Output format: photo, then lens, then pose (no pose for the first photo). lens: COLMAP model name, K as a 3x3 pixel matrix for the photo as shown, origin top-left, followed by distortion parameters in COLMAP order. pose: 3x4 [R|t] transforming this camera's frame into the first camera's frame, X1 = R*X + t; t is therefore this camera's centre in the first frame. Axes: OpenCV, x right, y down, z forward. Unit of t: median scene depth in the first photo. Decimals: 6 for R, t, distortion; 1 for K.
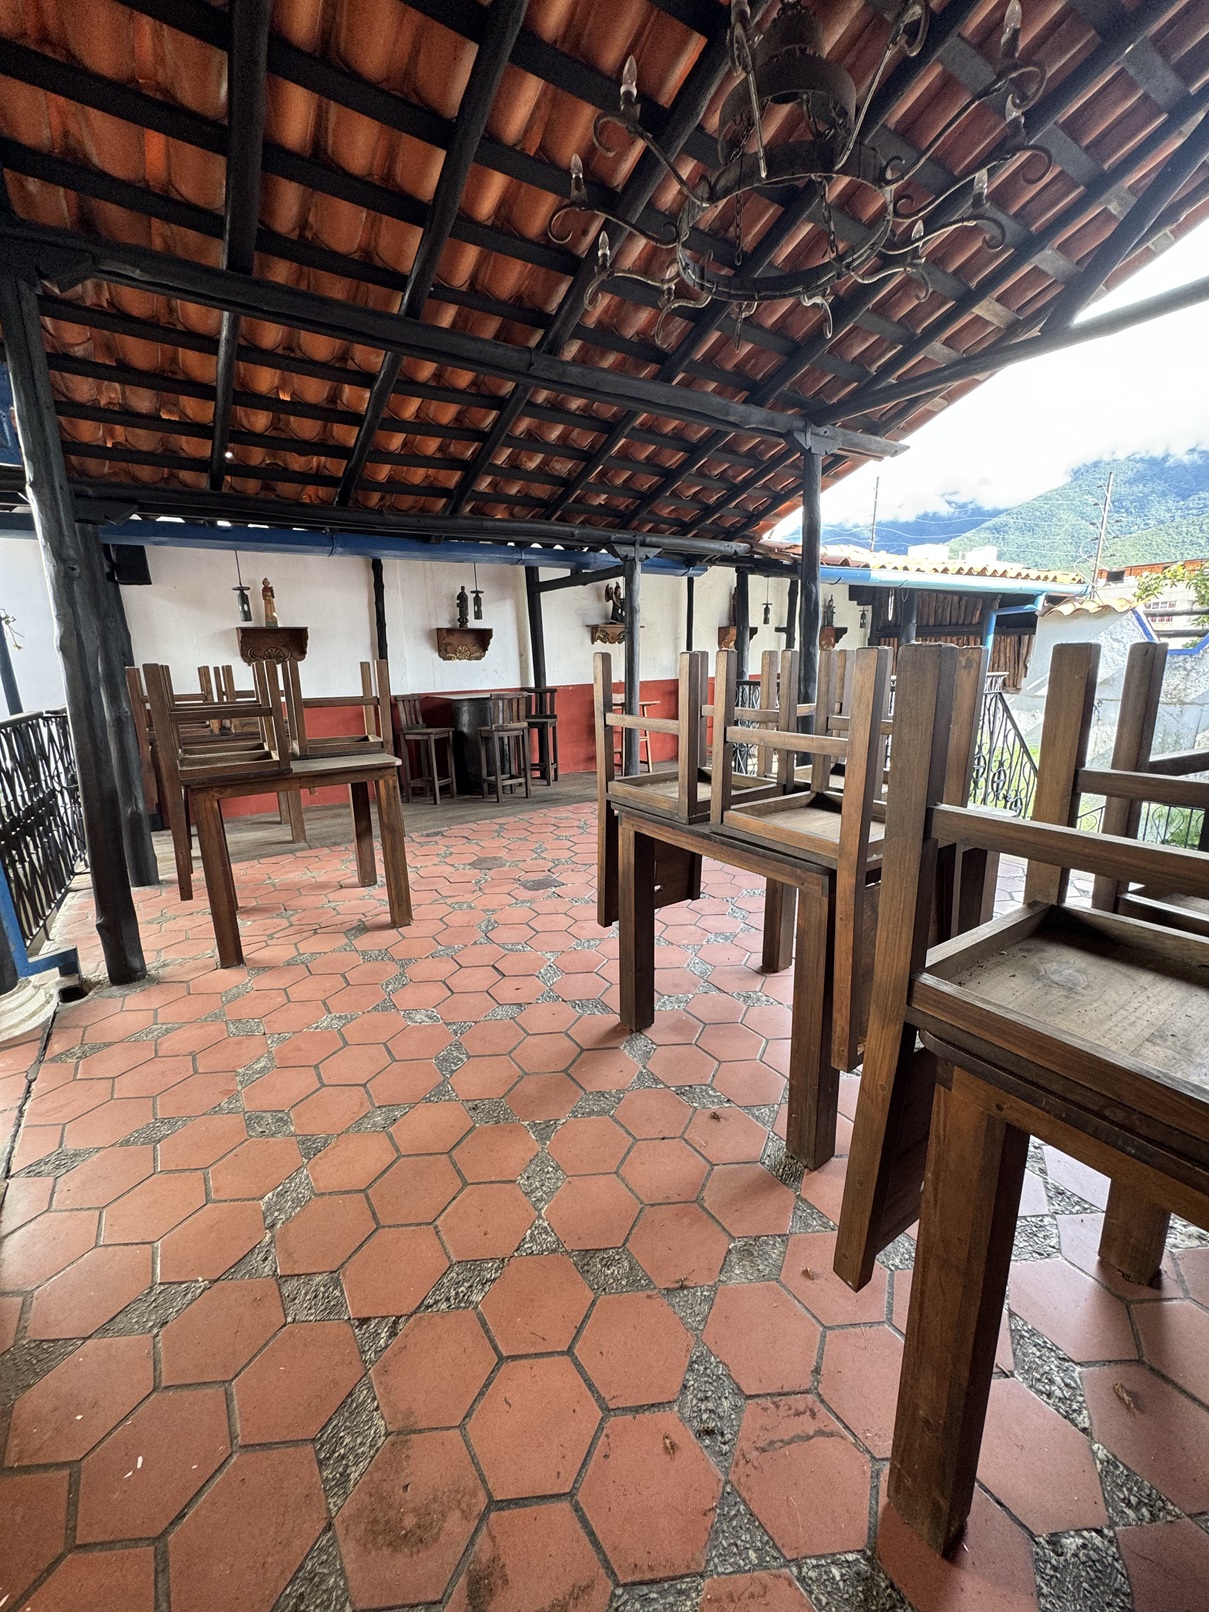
lens RADIAL K [[649.7, 0, 605.8], [0, 649.7, 802.0], [0, 0, 1]] dist [-0.000681, -0.000005]
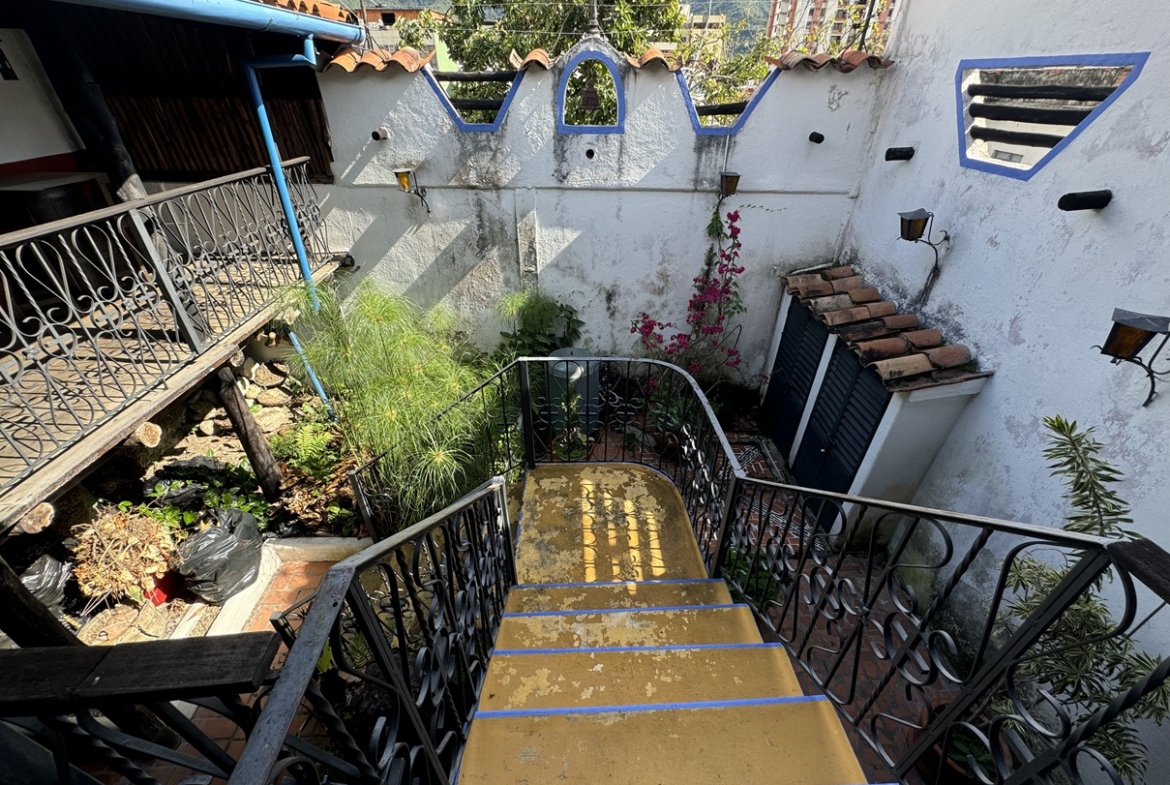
lens RADIAL K [[465.2, 0, 587.5], [0, 465.2, 393.8], [0, 0, 1]] dist [0.001240, 0.000117]
pose [[0.525474, -0.449888, 0.722134, 0.308589], [0.178303, 0.888144, 0.423566, -0.142236], [-0.831916, -0.093814, 0.546913, 0.460529]]
